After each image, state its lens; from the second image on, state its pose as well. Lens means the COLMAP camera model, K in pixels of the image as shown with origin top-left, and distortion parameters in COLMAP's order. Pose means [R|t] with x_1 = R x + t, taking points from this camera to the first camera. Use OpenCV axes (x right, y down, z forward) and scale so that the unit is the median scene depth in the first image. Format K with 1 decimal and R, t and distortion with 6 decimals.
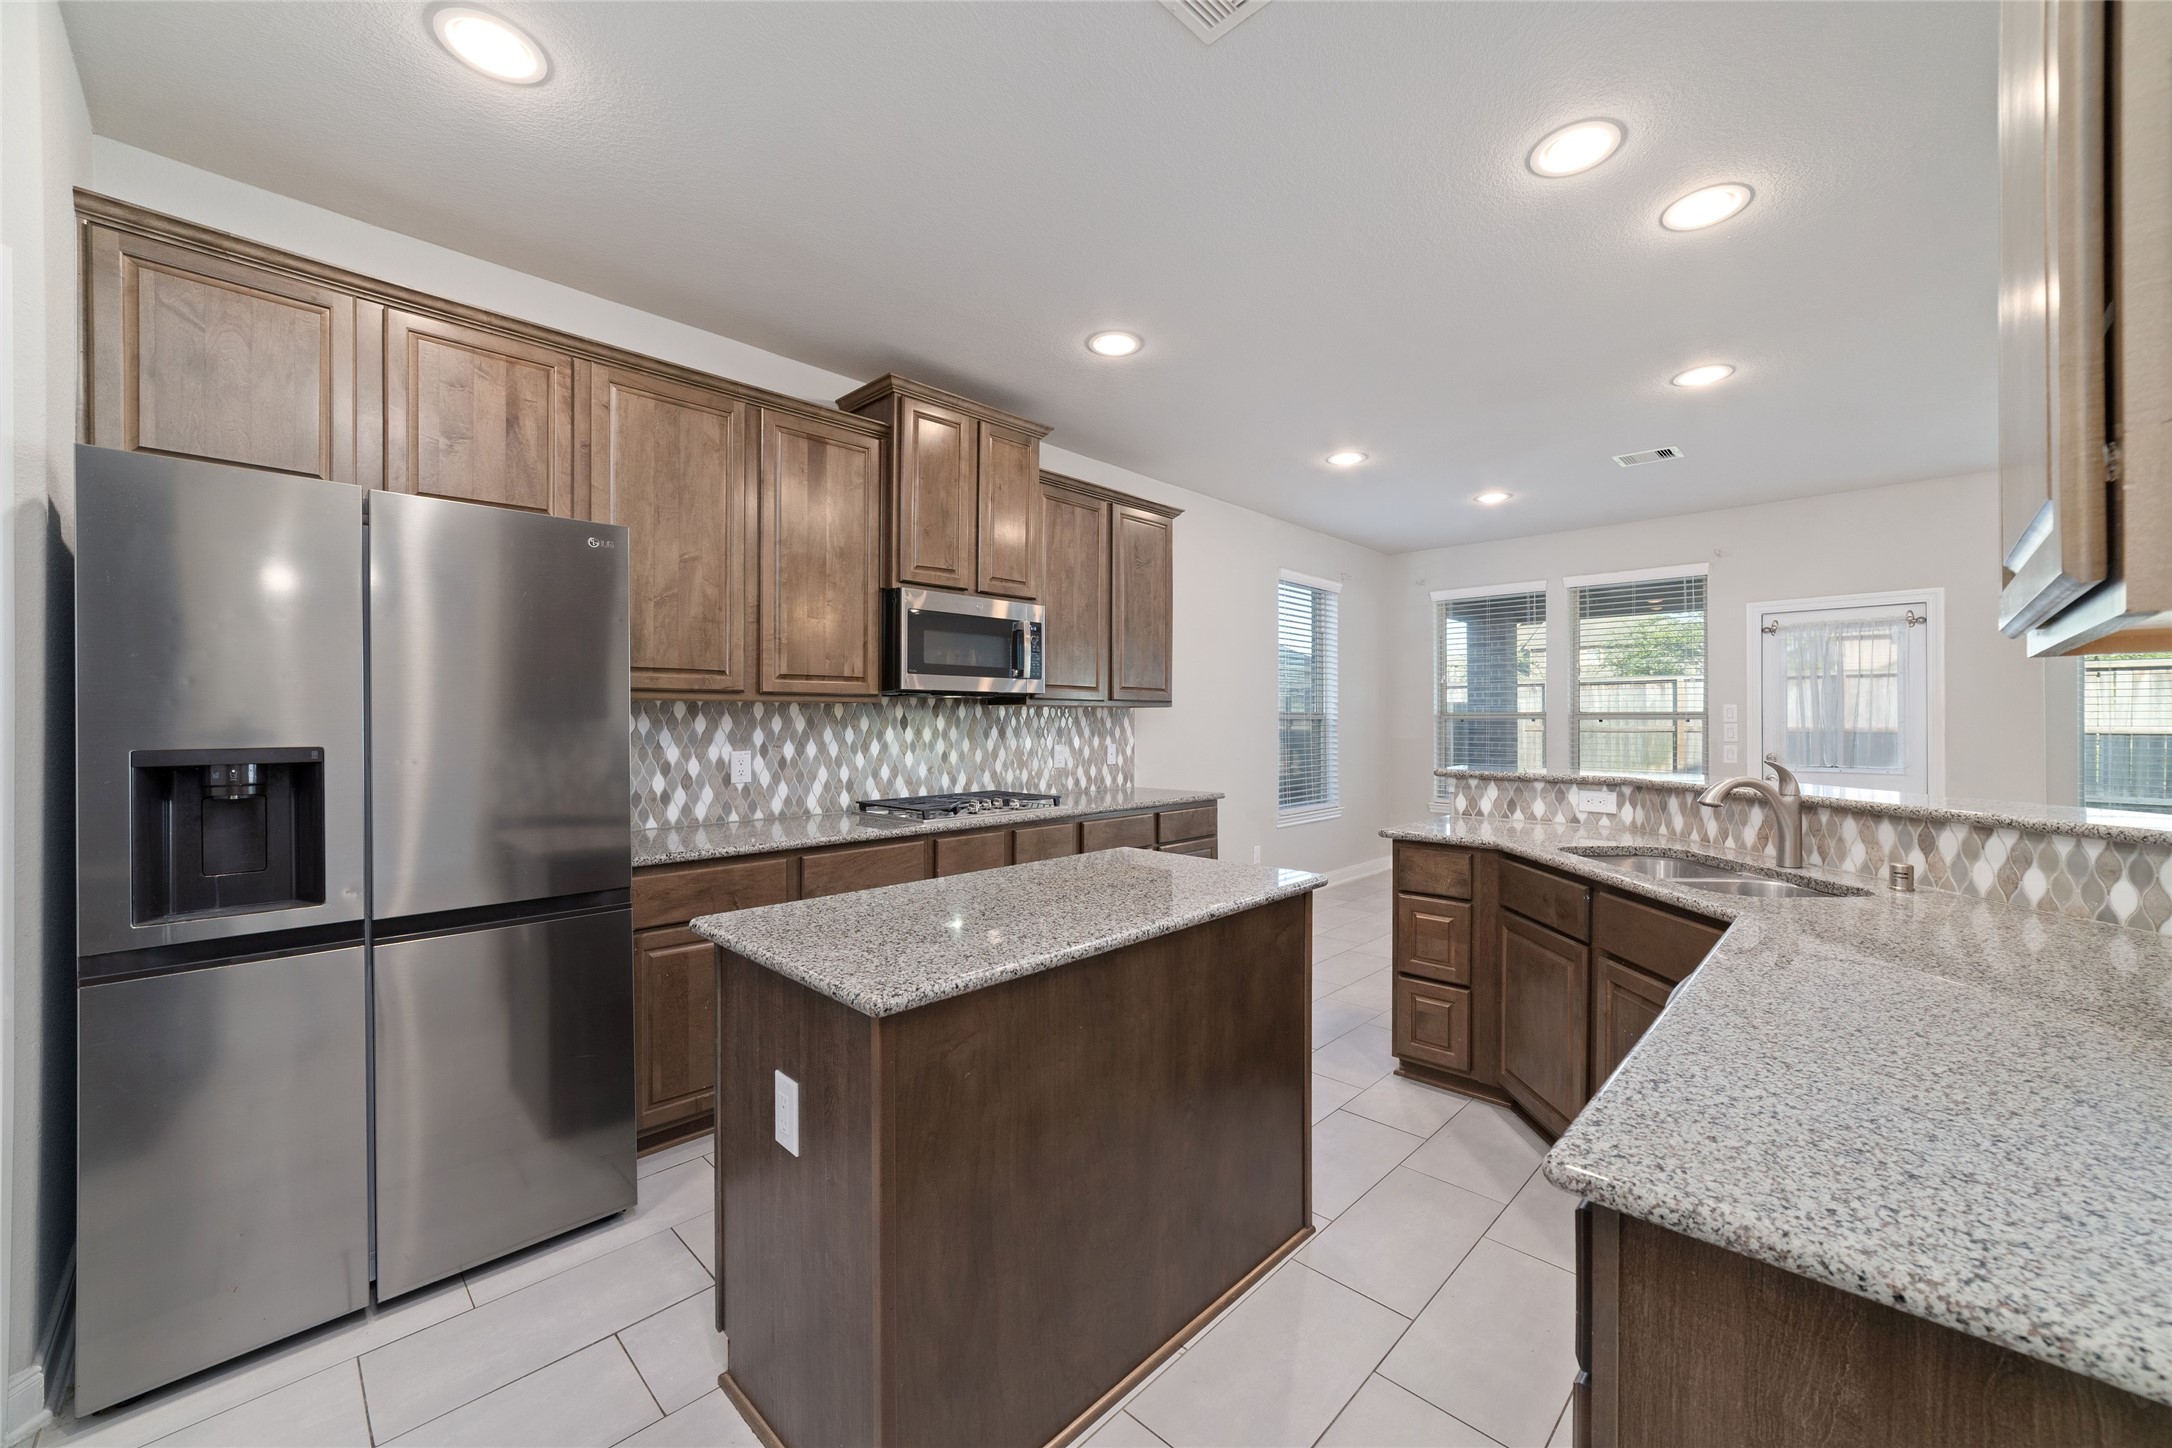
lens RADIAL K [[829.2, 0, 1099.4], [0, 829.2, 720.3], [0, 0, 1]] dist [-0.017193, 0.004033]
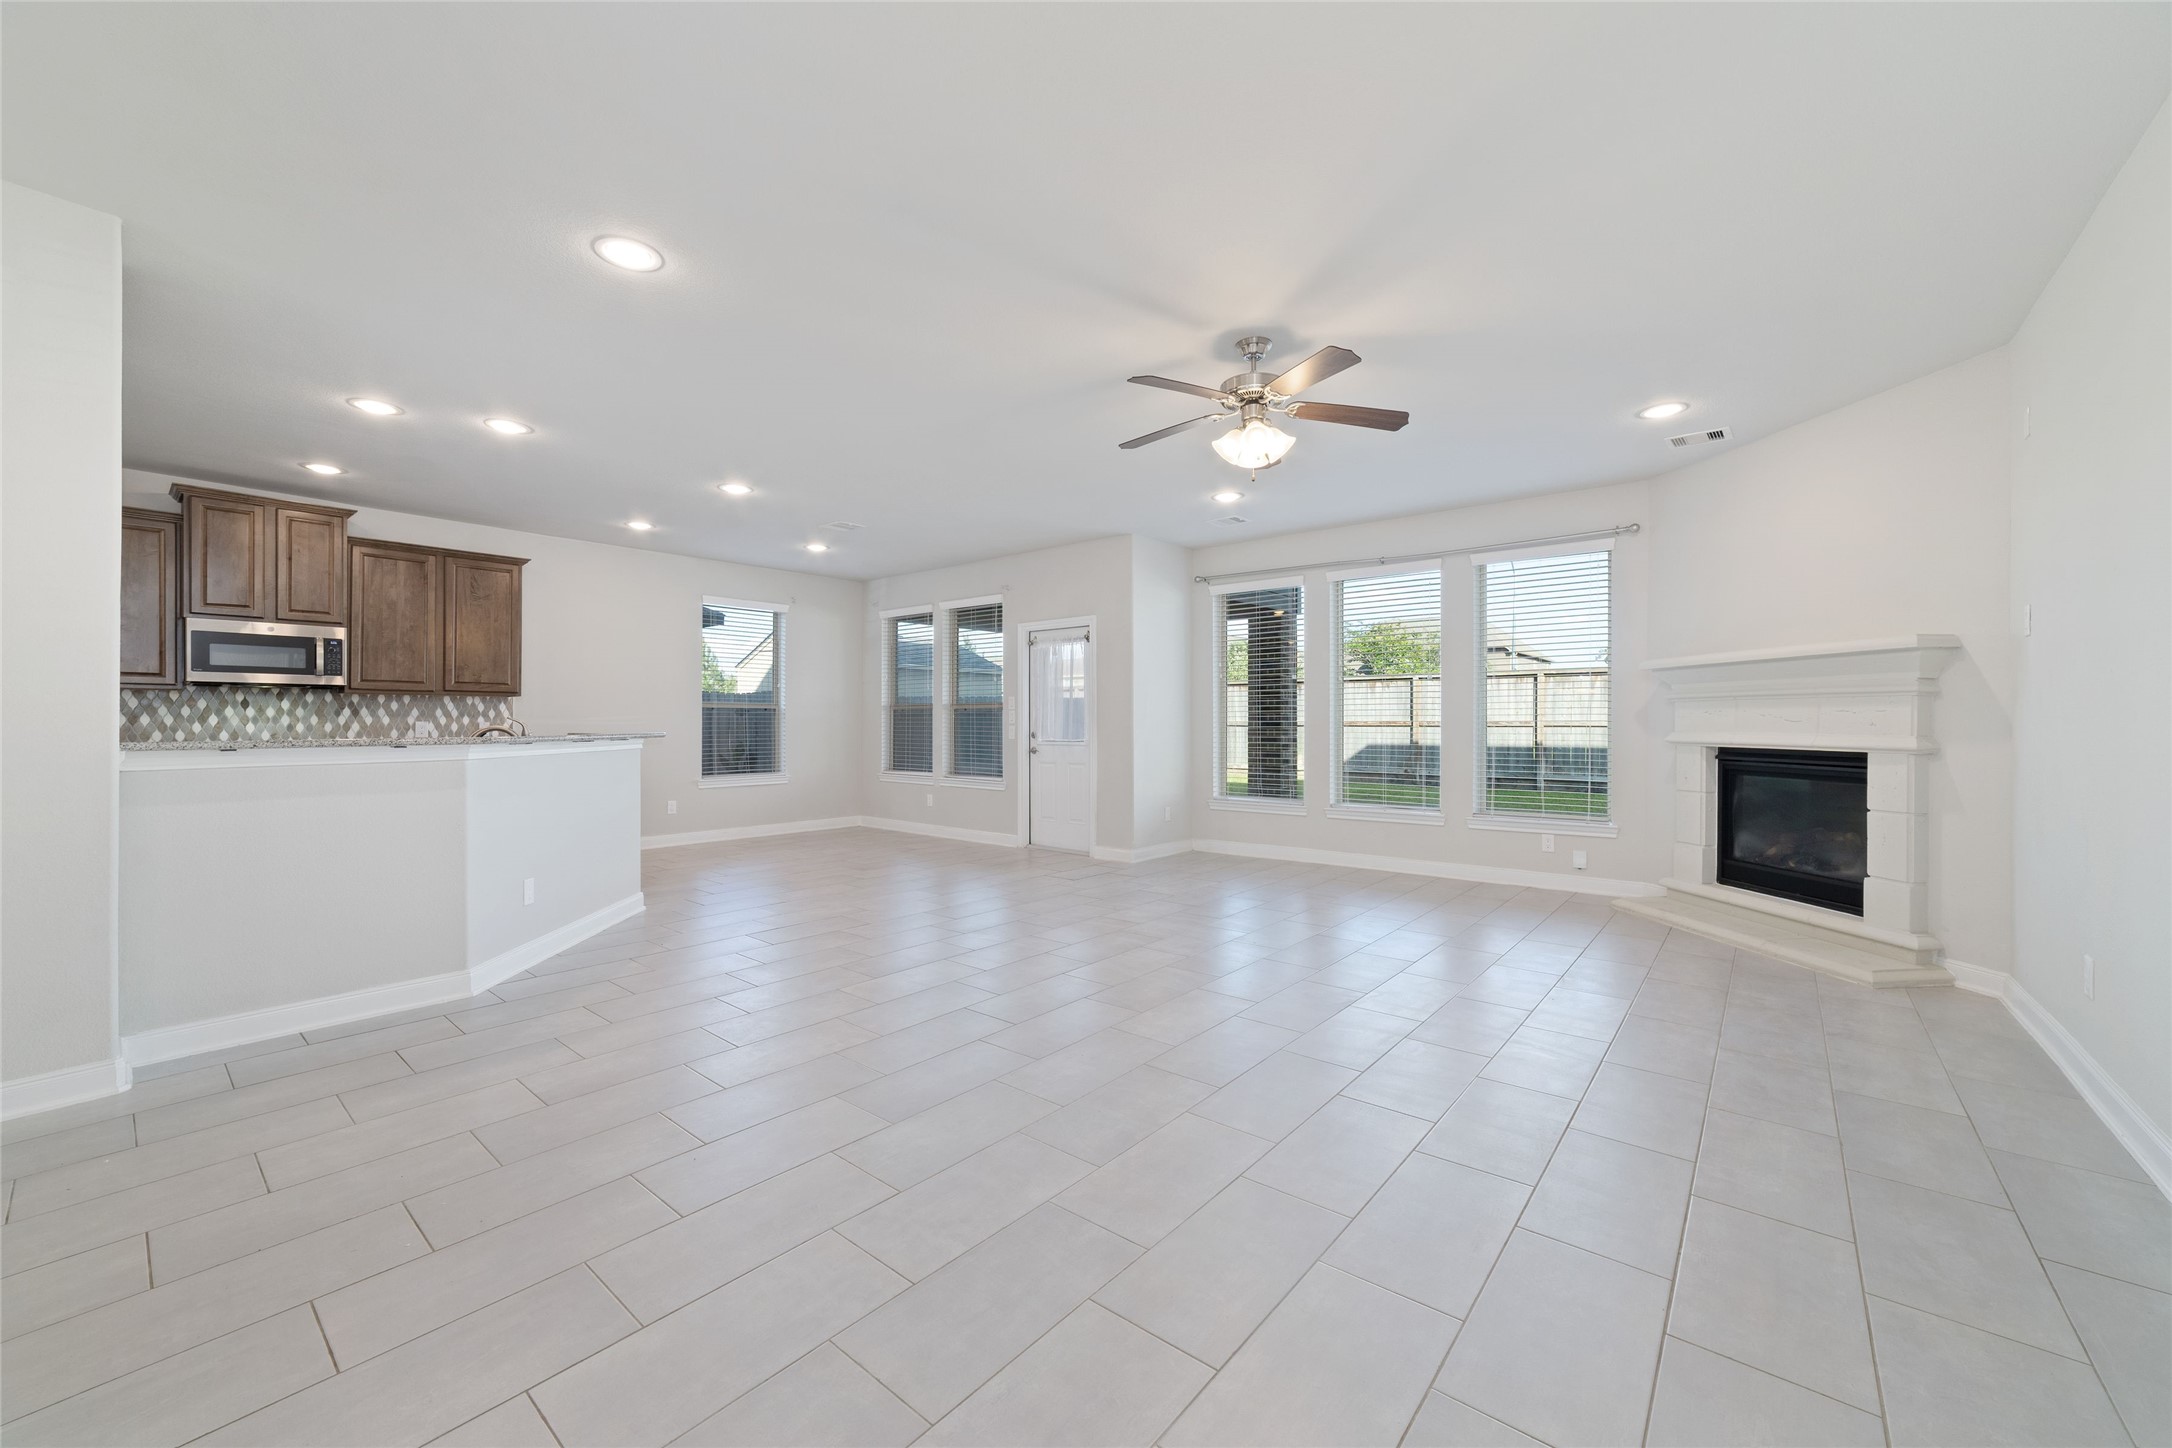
lens RADIAL K [[829.2, 0, 1088.3], [0, 829.2, 723.4], [0, 0, 1]] dist [-0.017193, 0.004033]
pose [[0.996990, 0.002446, 0.077496, 1.200968], [-0.002909, 0.999979, 0.005865, 0.025886], [-0.077480, -0.006073, 0.996975, -0.606138]]
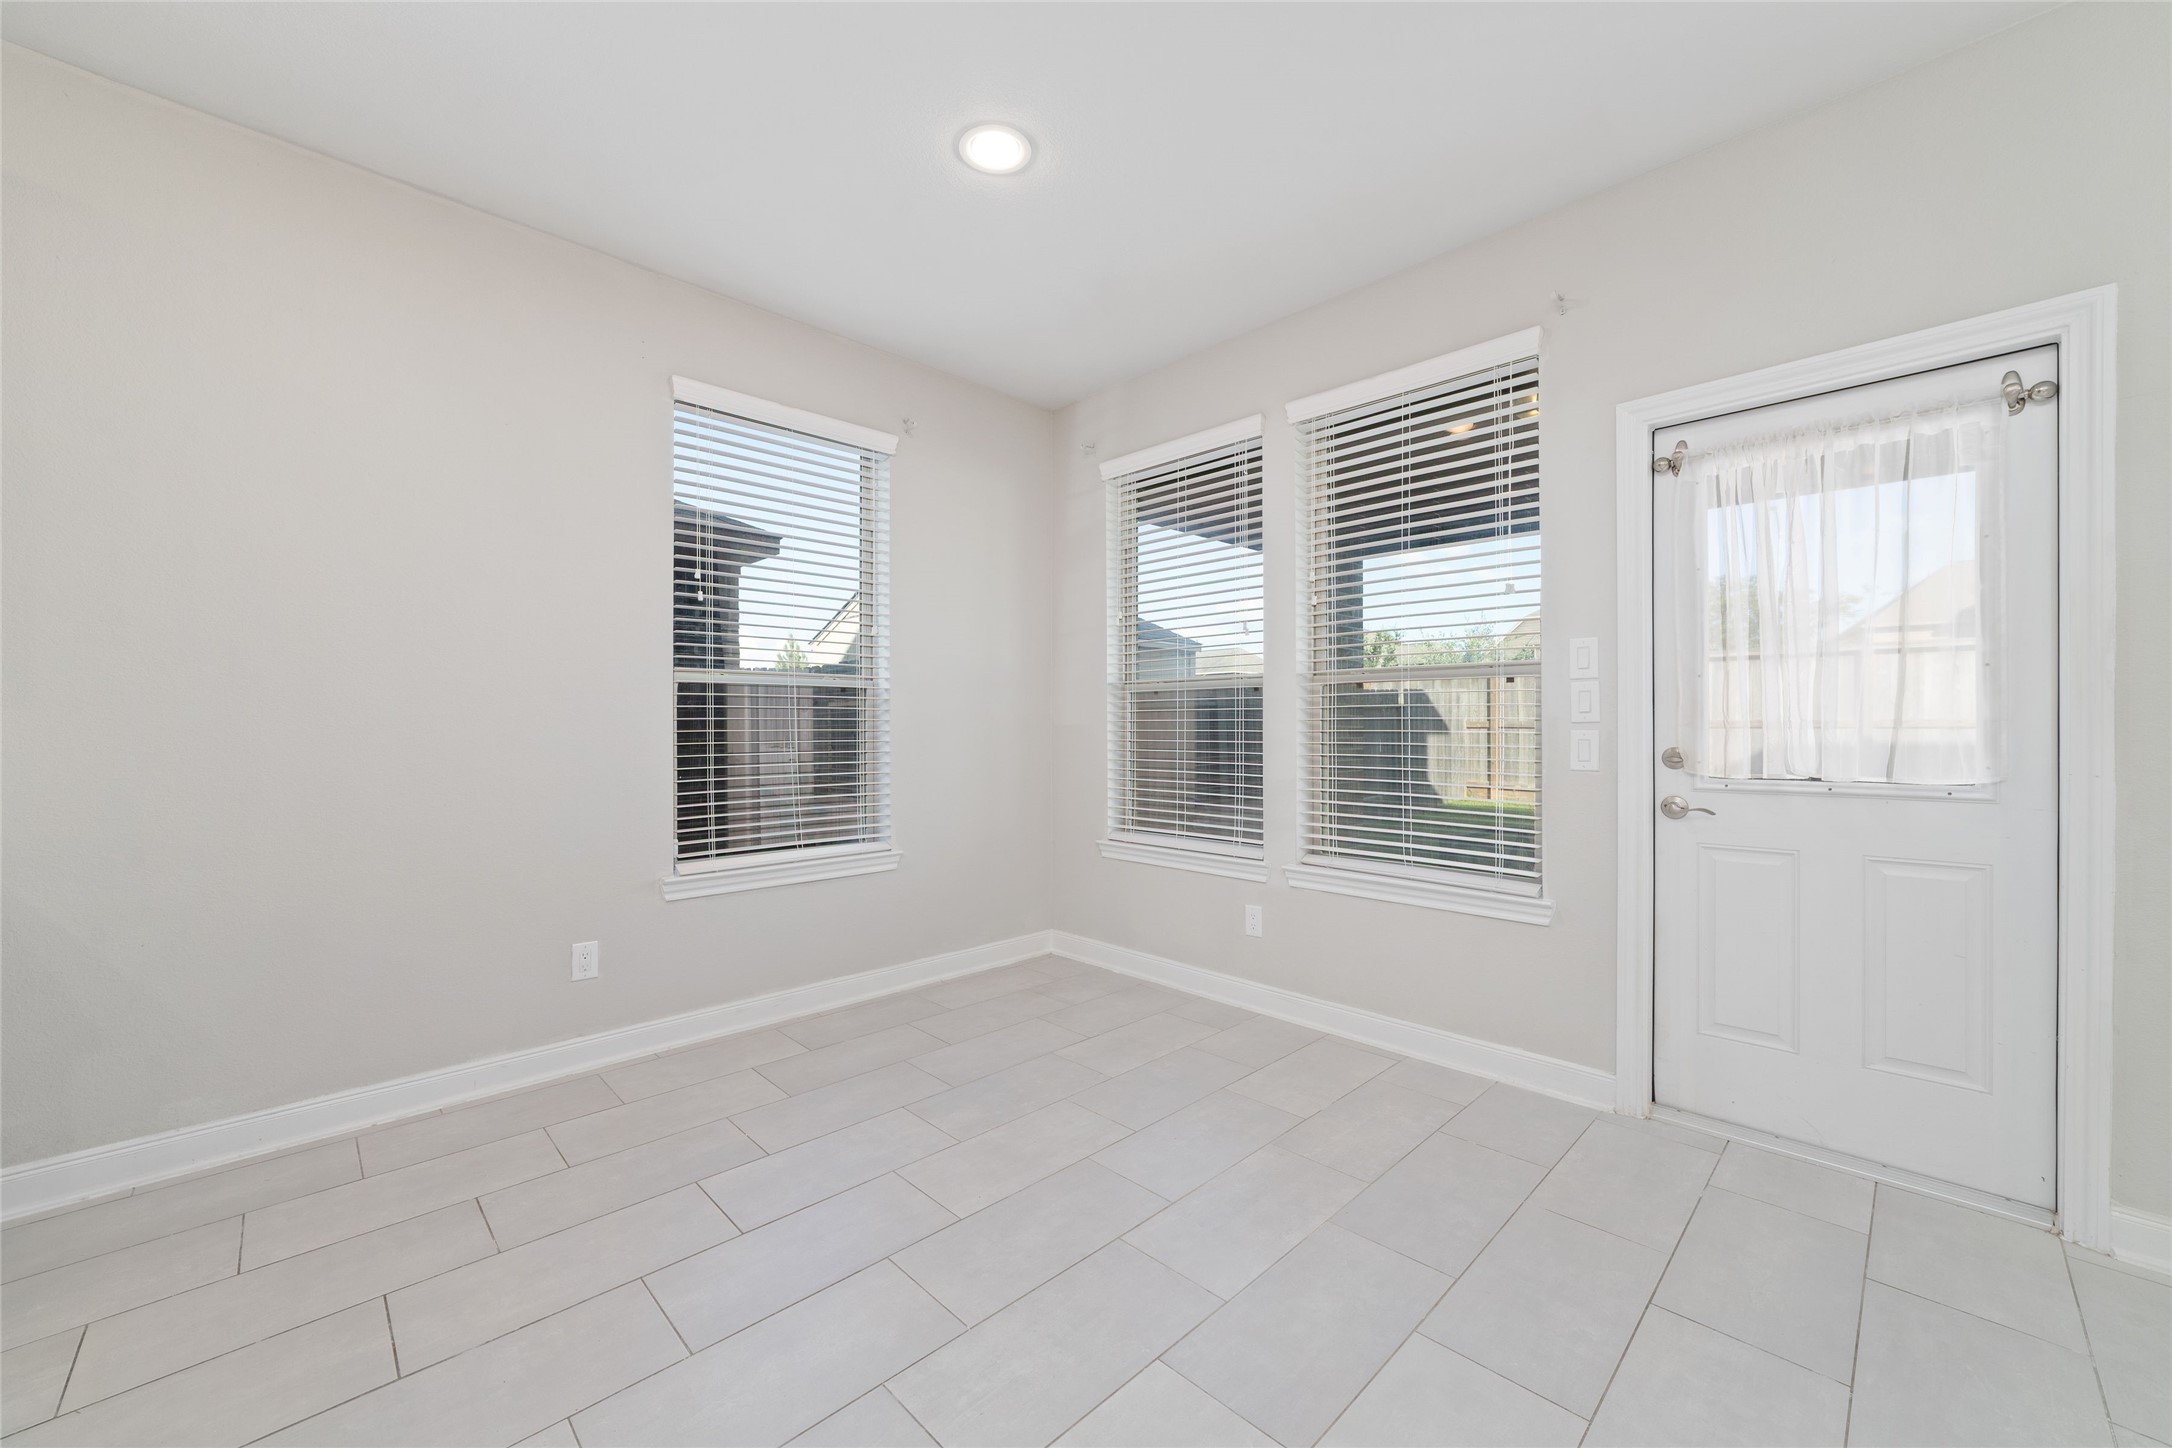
lens RADIAL K [[829.2, 0, 1100.1], [0, 829.2, 719.1], [0, 0, 1]] dist [-0.017193, 0.004033]
pose [[0.999921, -0.007132, -0.010371, 0.779082], [0.007162, 0.999970, 0.002843, 0.032279], [0.010350, -0.002917, 0.999942, 0.842620]]
